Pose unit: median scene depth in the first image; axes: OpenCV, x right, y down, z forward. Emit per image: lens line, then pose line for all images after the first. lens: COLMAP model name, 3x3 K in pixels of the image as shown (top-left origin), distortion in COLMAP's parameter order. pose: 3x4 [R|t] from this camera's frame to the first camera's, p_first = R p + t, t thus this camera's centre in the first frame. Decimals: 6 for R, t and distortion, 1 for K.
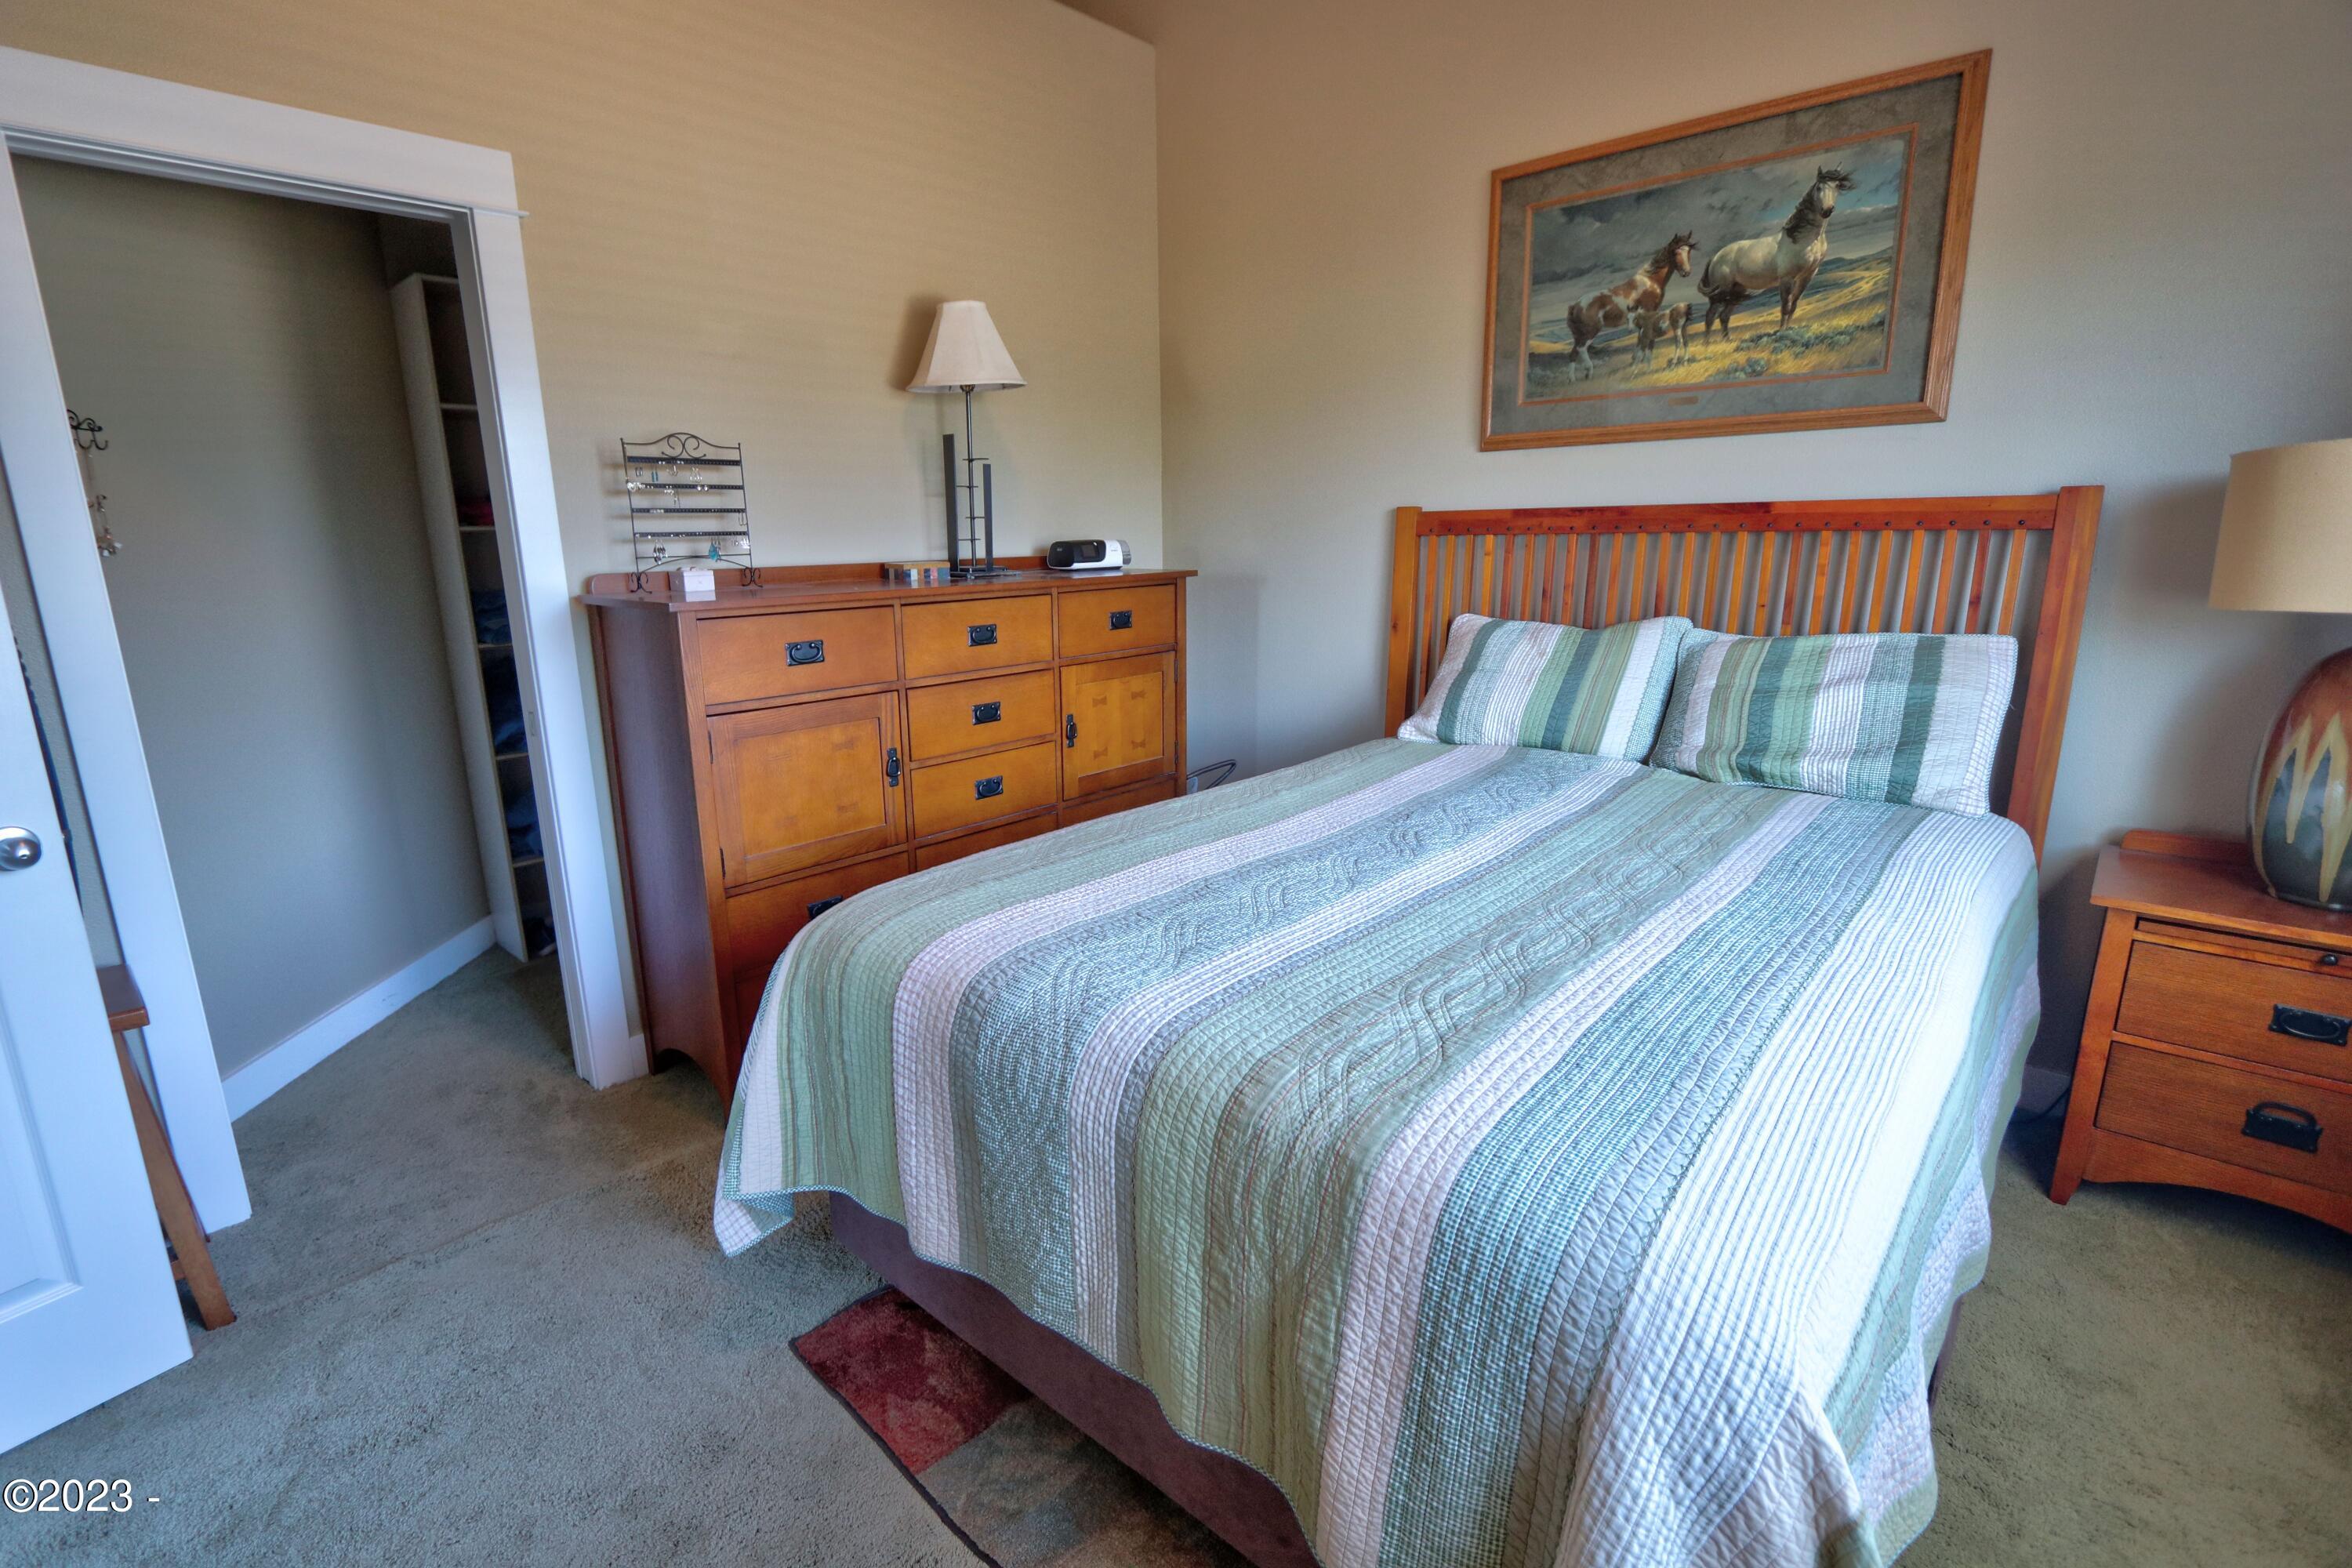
lens RADIAL K [[1086.8, 0, 1112.4], [0, 1086.8, 787.0], [0, 0, 1]] dist [-0.018678, 0.003003]
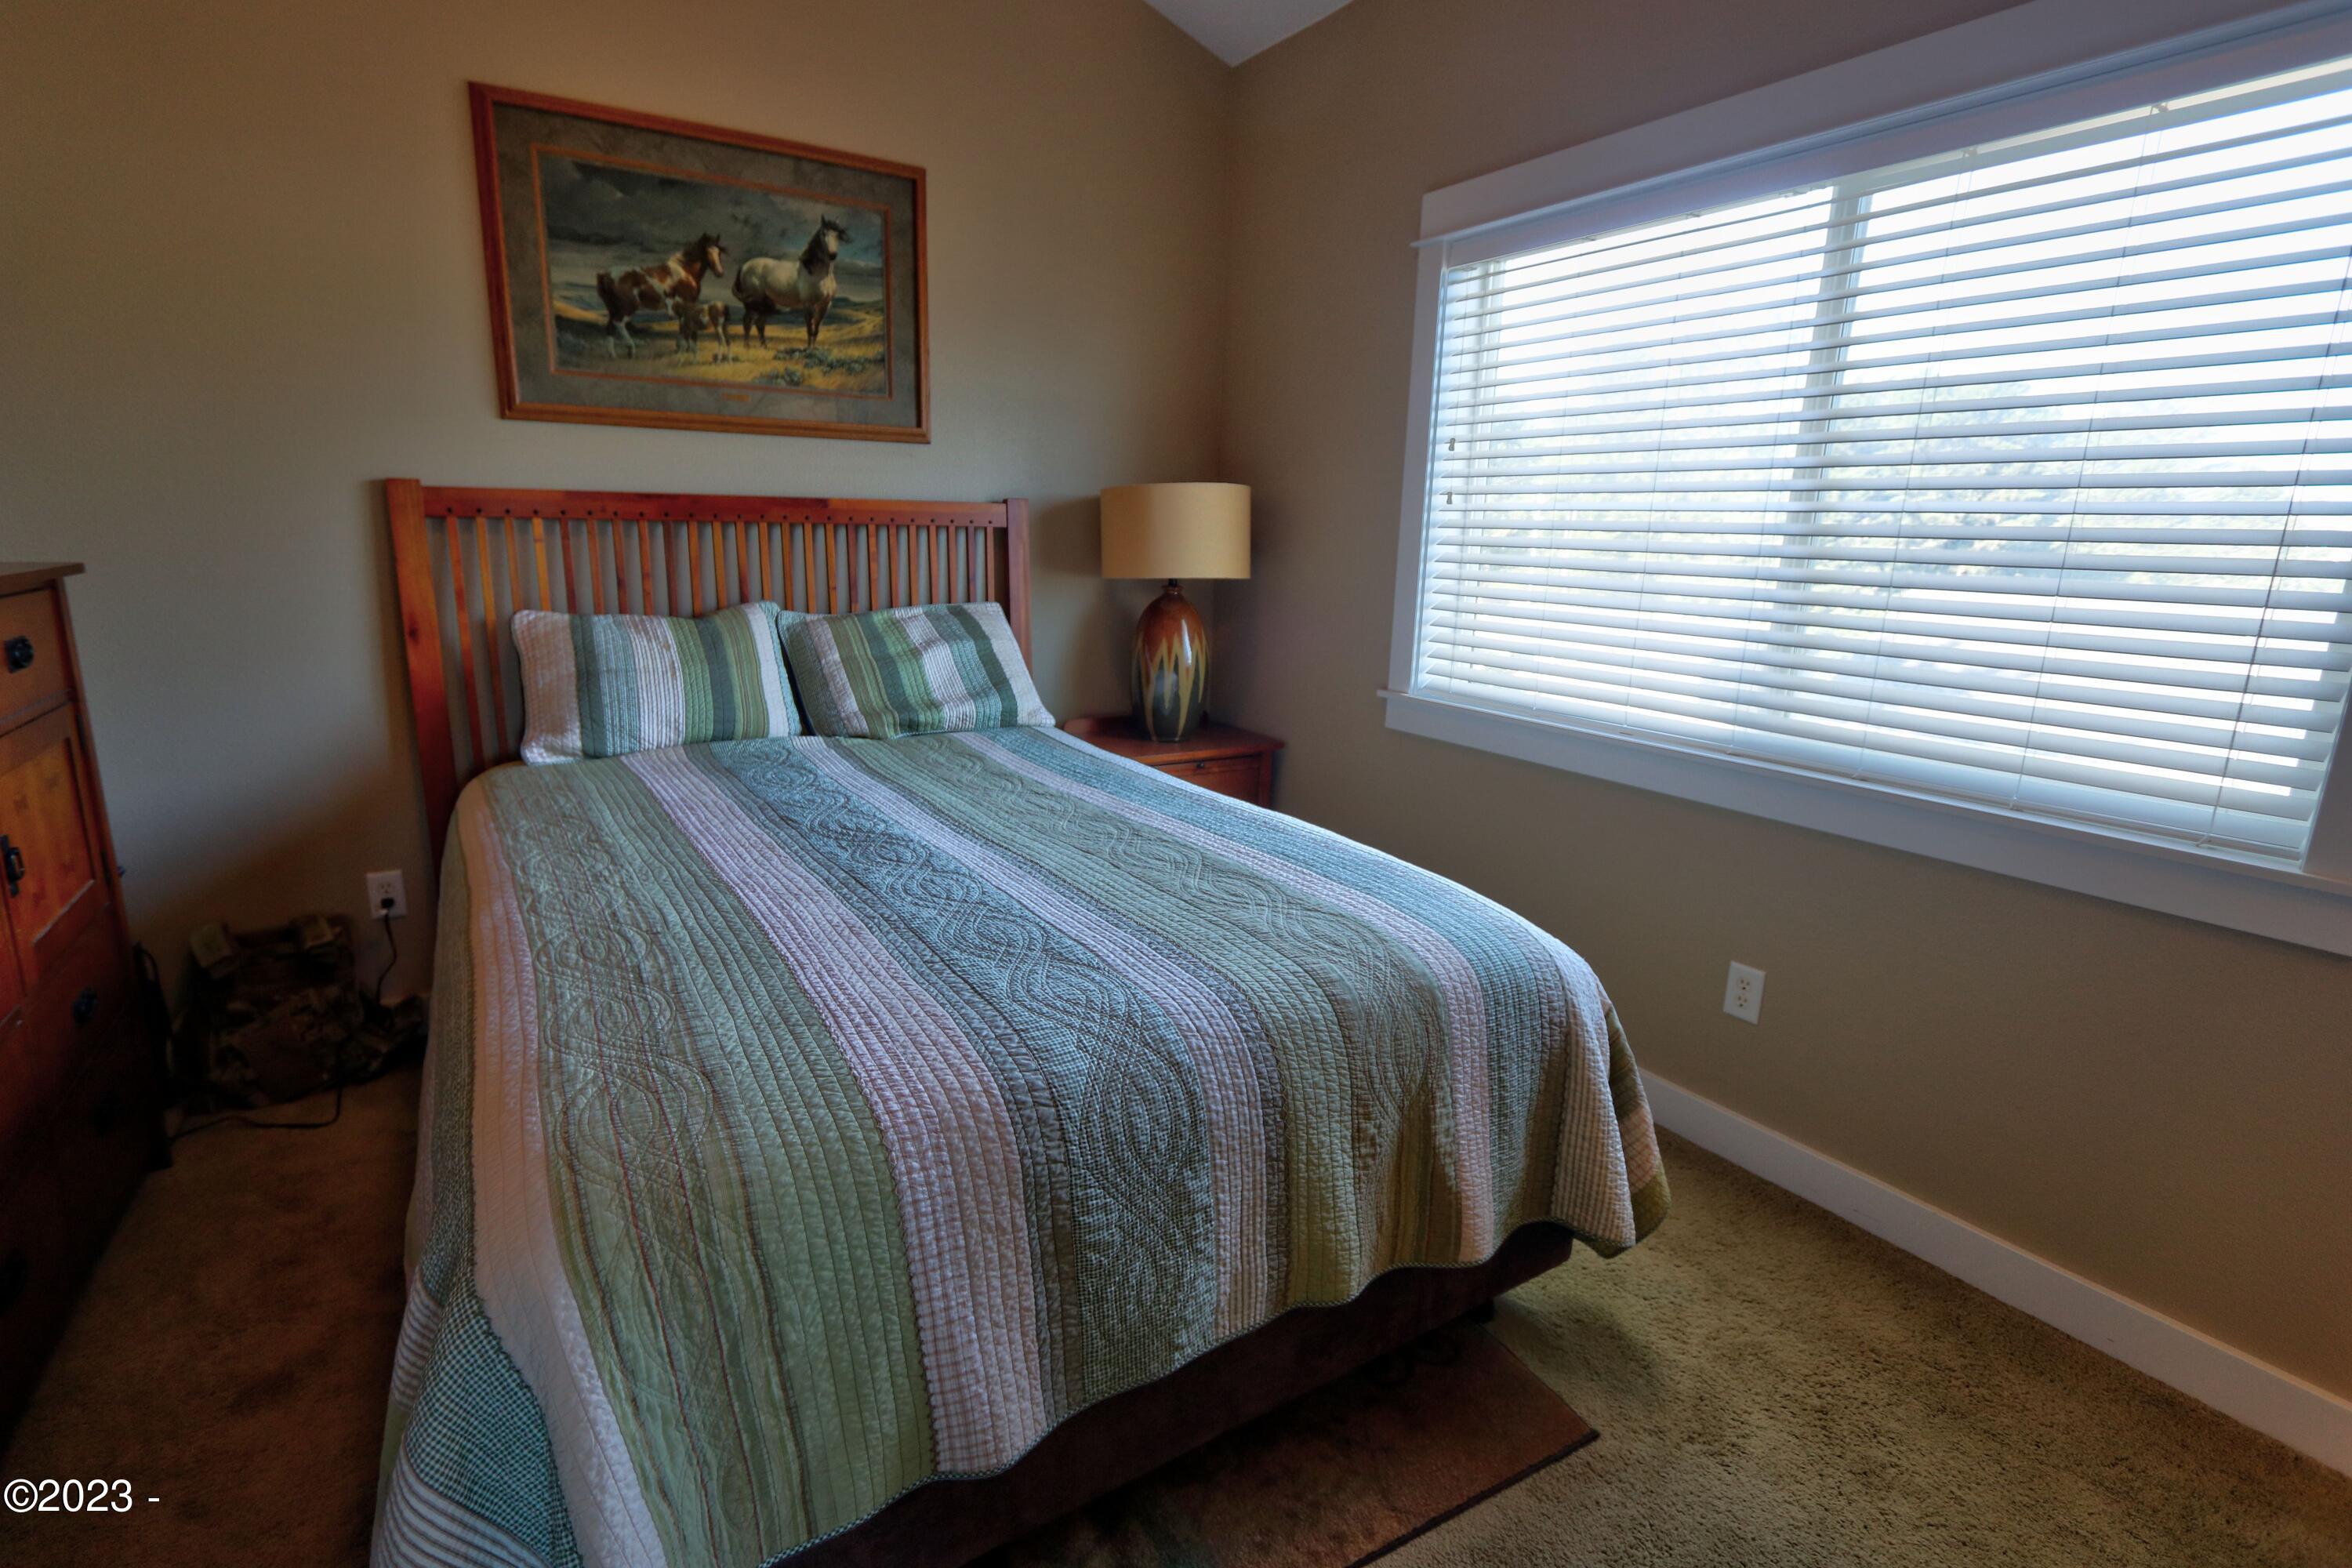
lens RADIAL K [[1086.8, 0, 1172.1], [0, 1086.8, 787.0], [0, 0, 1]] dist [-0.018678, 0.003003]
pose [[0.243673, -0.201298, 0.948737, -0.469690], [0.191065, 0.969017, 0.156527, -0.075162], [-0.950851, 0.143129, 0.274585, 0.373490]]
